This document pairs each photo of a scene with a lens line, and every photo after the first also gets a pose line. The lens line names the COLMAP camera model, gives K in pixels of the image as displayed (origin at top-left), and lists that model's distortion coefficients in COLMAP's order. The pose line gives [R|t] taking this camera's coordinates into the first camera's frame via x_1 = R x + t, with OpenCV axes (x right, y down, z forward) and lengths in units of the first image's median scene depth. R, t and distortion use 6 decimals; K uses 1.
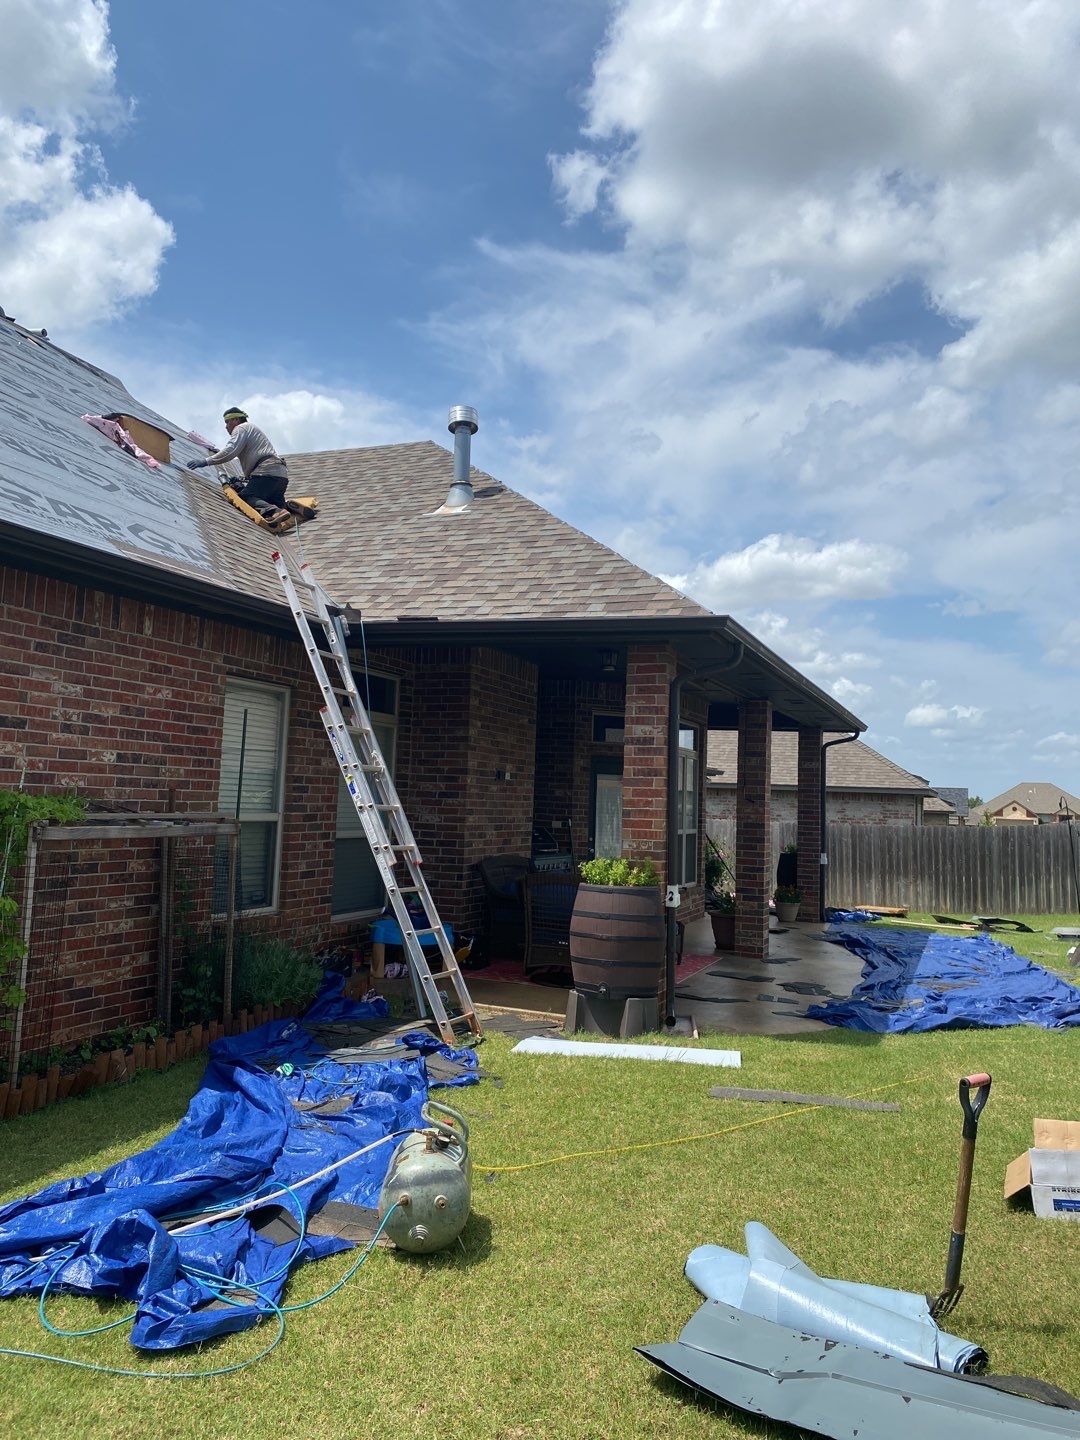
lens RADIAL K [[1104.5, 0, 561.2], [0, 1104.5, 708.7], [0, 0, 1]] dist [0.136653, -0.322991]
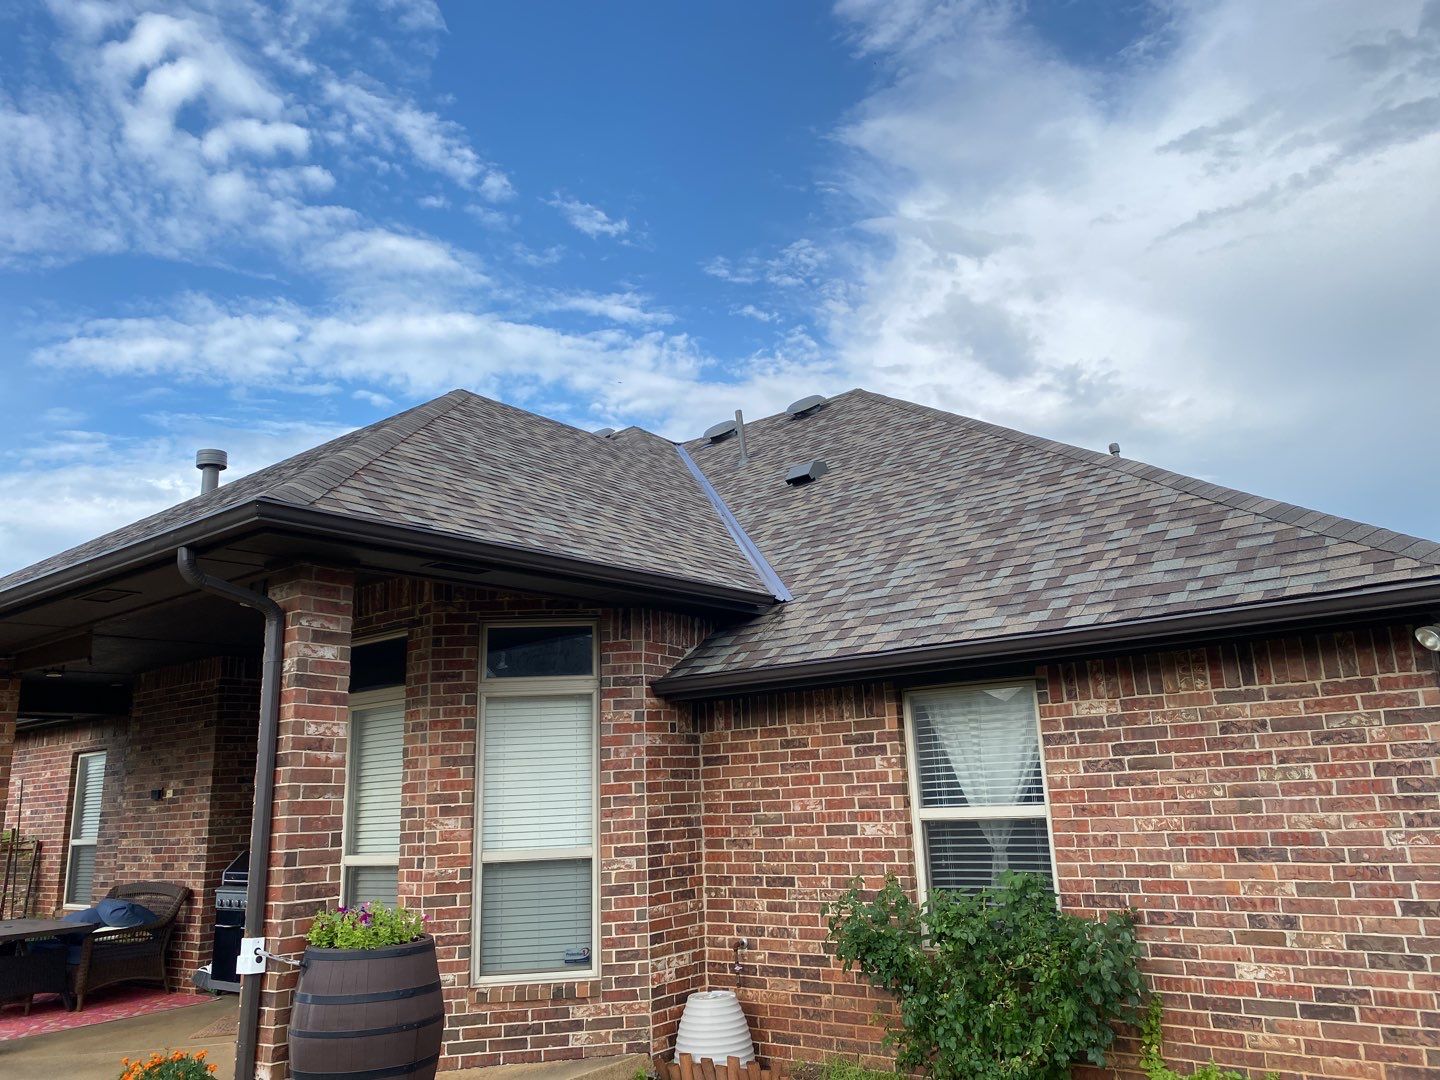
lens RADIAL K [[1095.8, 0, 719.7], [0, 1095.8, 534.5], [0, 0, 1]] dist [0.089975, -0.143427]
pose [[-0.300022, -0.252774, -0.919832, 0.992818], [0.108620, 0.948930, -0.296199, 0.247153], [0.947728, -0.188779, -0.257244, 2.346198]]
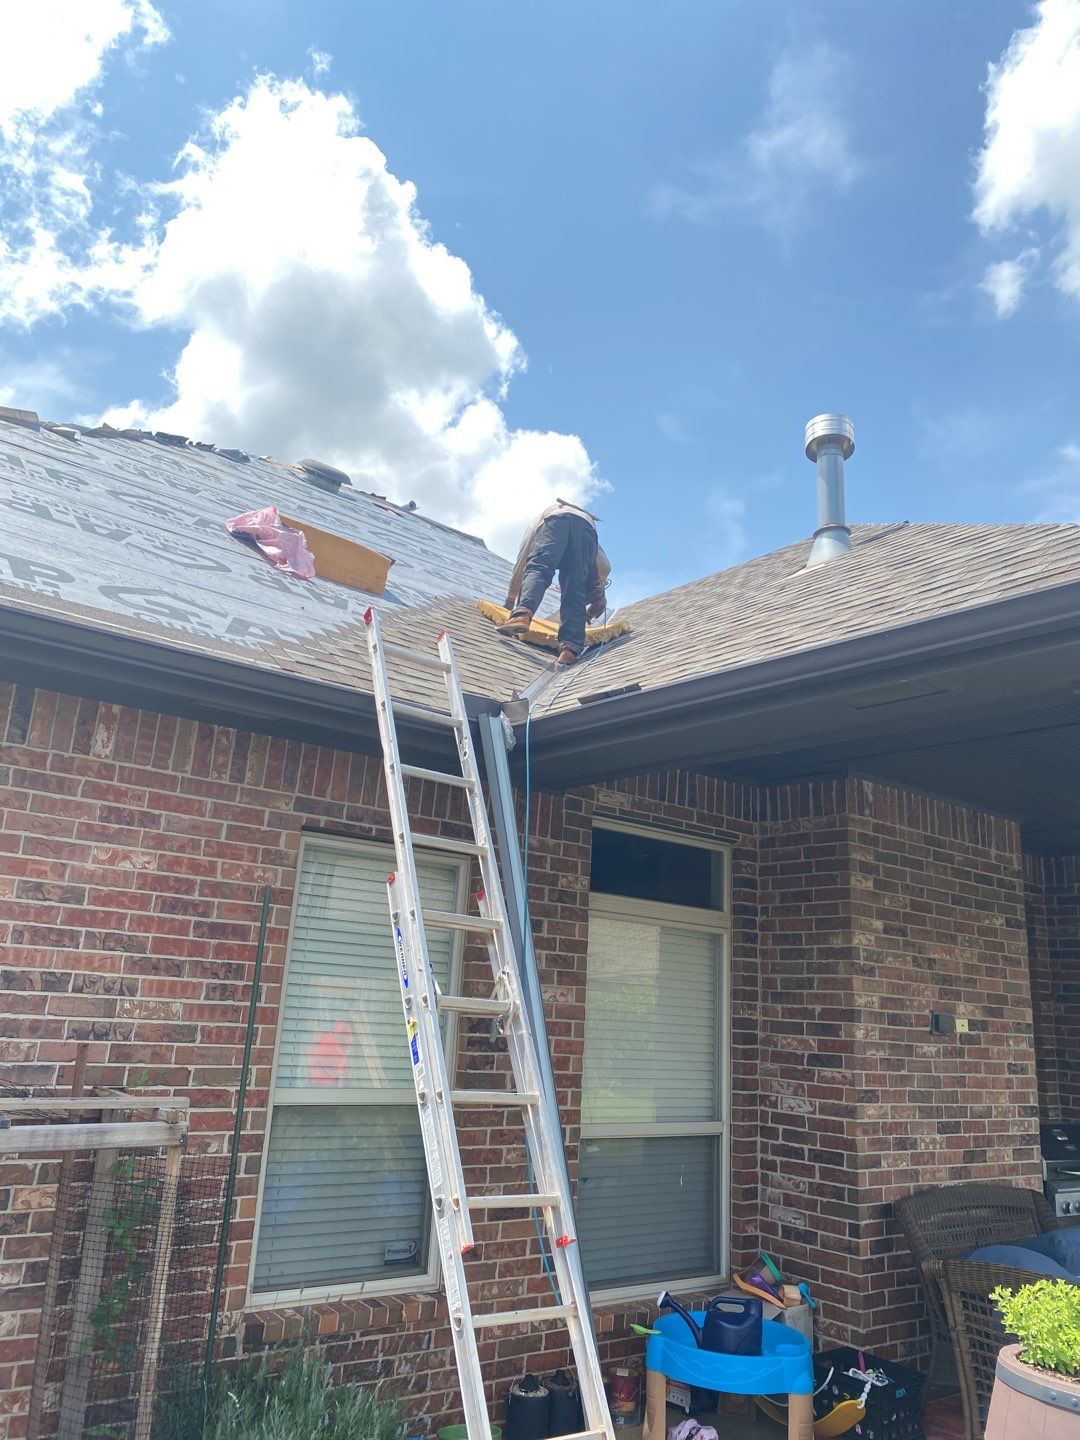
lens RADIAL K [[1111.1, 0, 553.6], [0, 1111.1, 695.7], [0, 0, 1]] dist [0.015929, -0.003248]
pose [[0.858300, -0.129951, -0.496421, 0.096571], [0.018290, 0.974535, -0.223487, 0.030171], [0.512822, 0.182740, 0.838820, 0.564843]]
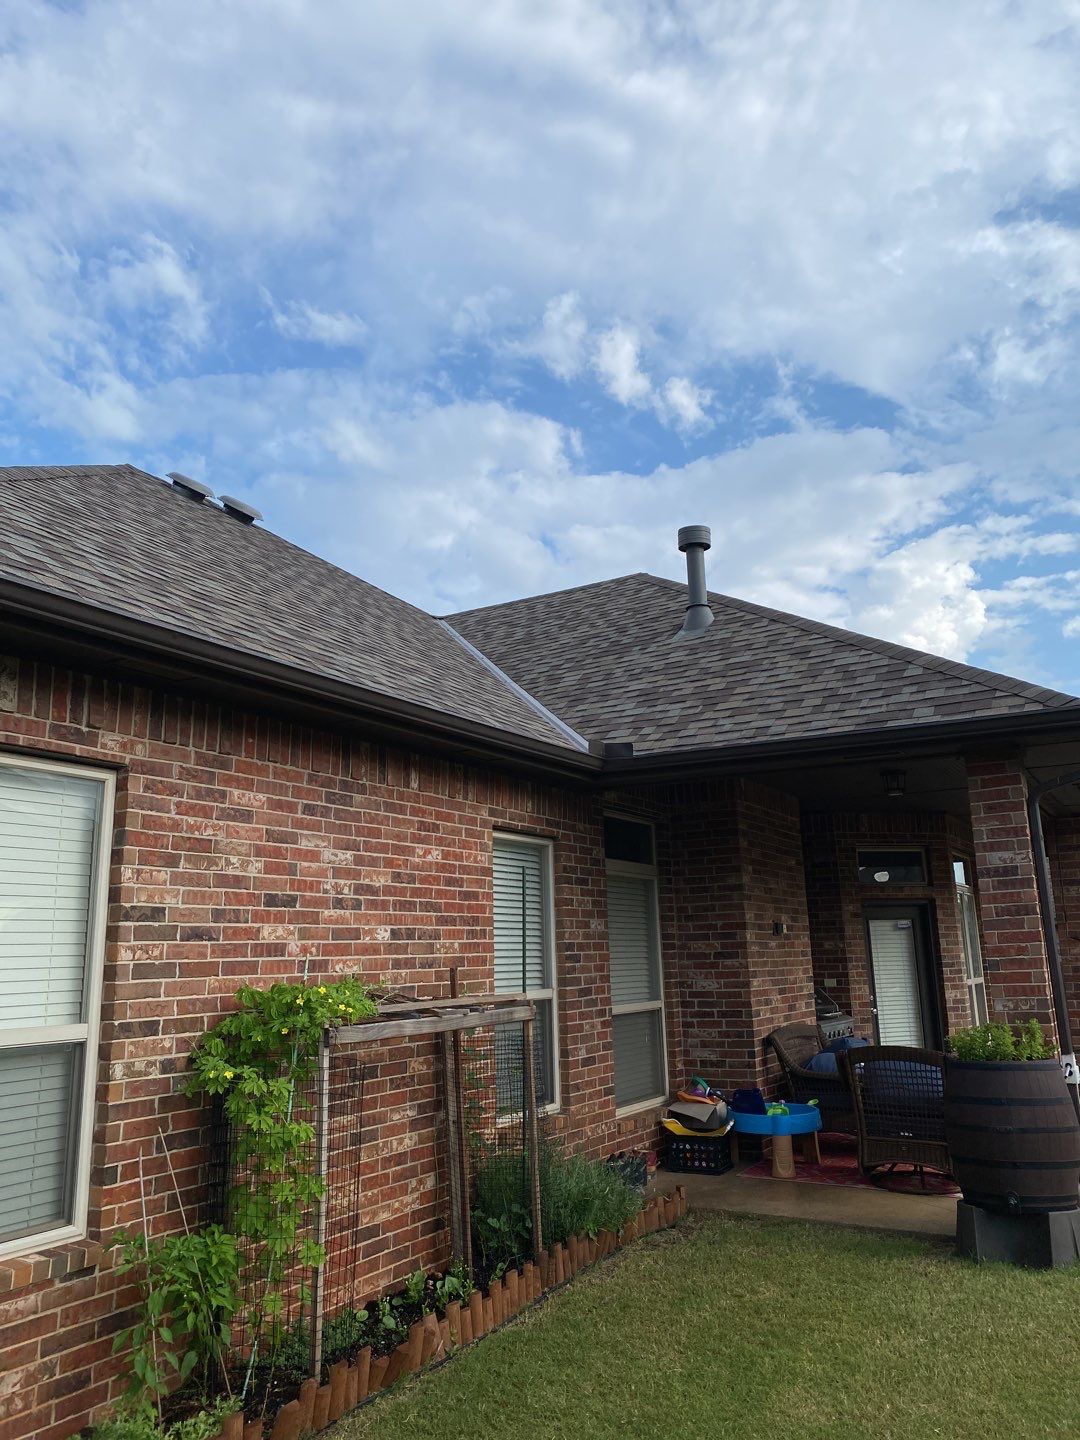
lens RADIAL K [[1104.5, 0, 561.2], [0, 1104.5, 708.7], [0, 0, 1]] dist [0.136653, -0.322991]
pose [[0.986218, -0.095590, -0.135045, -0.117454], [0.075991, 0.986729, -0.143494, 0.004705], [0.146969, 0.131254, 0.980394, 0.140733]]
